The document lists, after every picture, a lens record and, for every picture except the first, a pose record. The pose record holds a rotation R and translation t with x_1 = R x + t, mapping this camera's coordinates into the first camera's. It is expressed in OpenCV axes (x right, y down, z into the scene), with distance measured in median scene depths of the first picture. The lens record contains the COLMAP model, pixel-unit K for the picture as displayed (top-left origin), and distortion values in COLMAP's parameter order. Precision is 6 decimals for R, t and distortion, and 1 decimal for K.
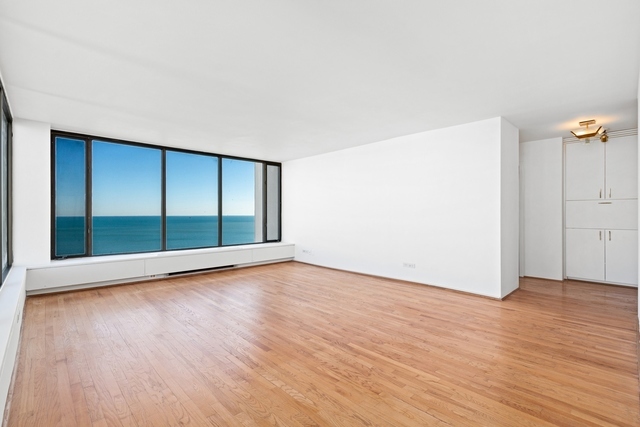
lens RADIAL K [[297.1, 0, 323.2], [0, 297.1, 212.0], [0, 0, 1]] dist [-0.000671, 0.001861]
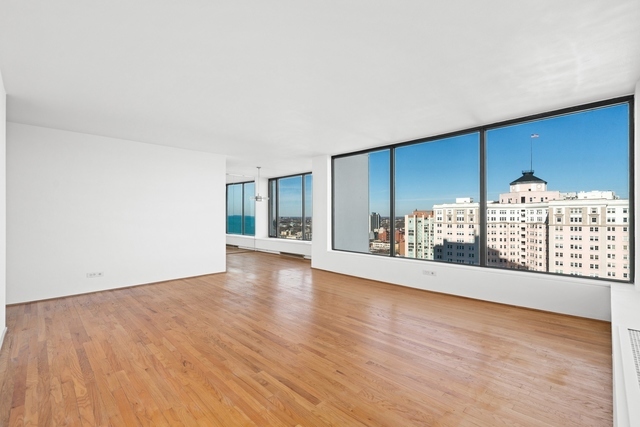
lens RADIAL K [[297.1, 0, 321.6], [0, 297.1, 214.3], [0, 0, 1]] dist [-0.000671, 0.001861]
pose [[-0.999531, 0.006736, -0.029871, -0.164891], [0.006842, 0.999971, -0.003474, -0.000320], [0.029846, -0.003677, -0.999548, 1.449433]]
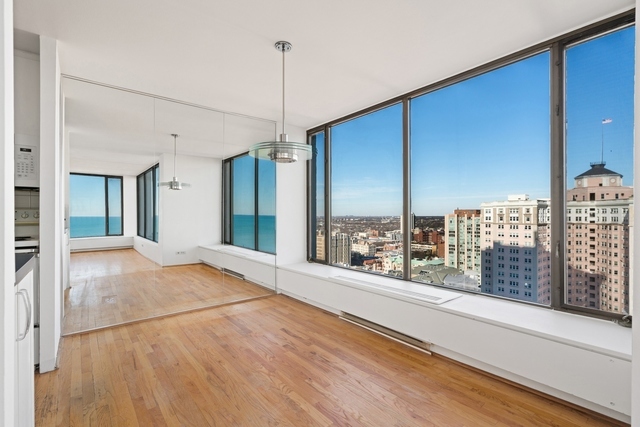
lens RADIAL K [[297.1, 0, 317.8], [0, 297.1, 214.2], [0, 0, 1]] dist [-0.000671, 0.001861]
pose [[-0.996601, 0.006348, 0.082131, -0.017700], [0.006119, 0.999977, -0.003039, 0.013079], [-0.082149, -0.002526, -0.996617, 0.591866]]
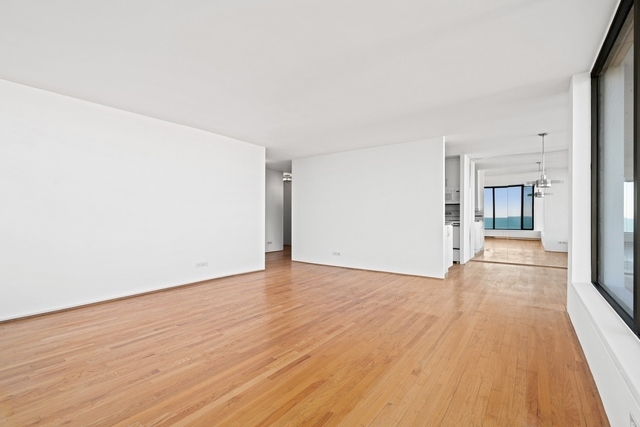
lens RADIAL K [[297.1, 0, 315.4], [0, 297.1, 214.2], [0, 0, 1]] dist [-0.000671, 0.001861]
pose [[-0.146532, 0.005065, 0.989193, -0.724009], [0.000177, 0.999987, -0.005094, 0.020765], [-0.989206, -0.000572, -0.146531, 0.784757]]
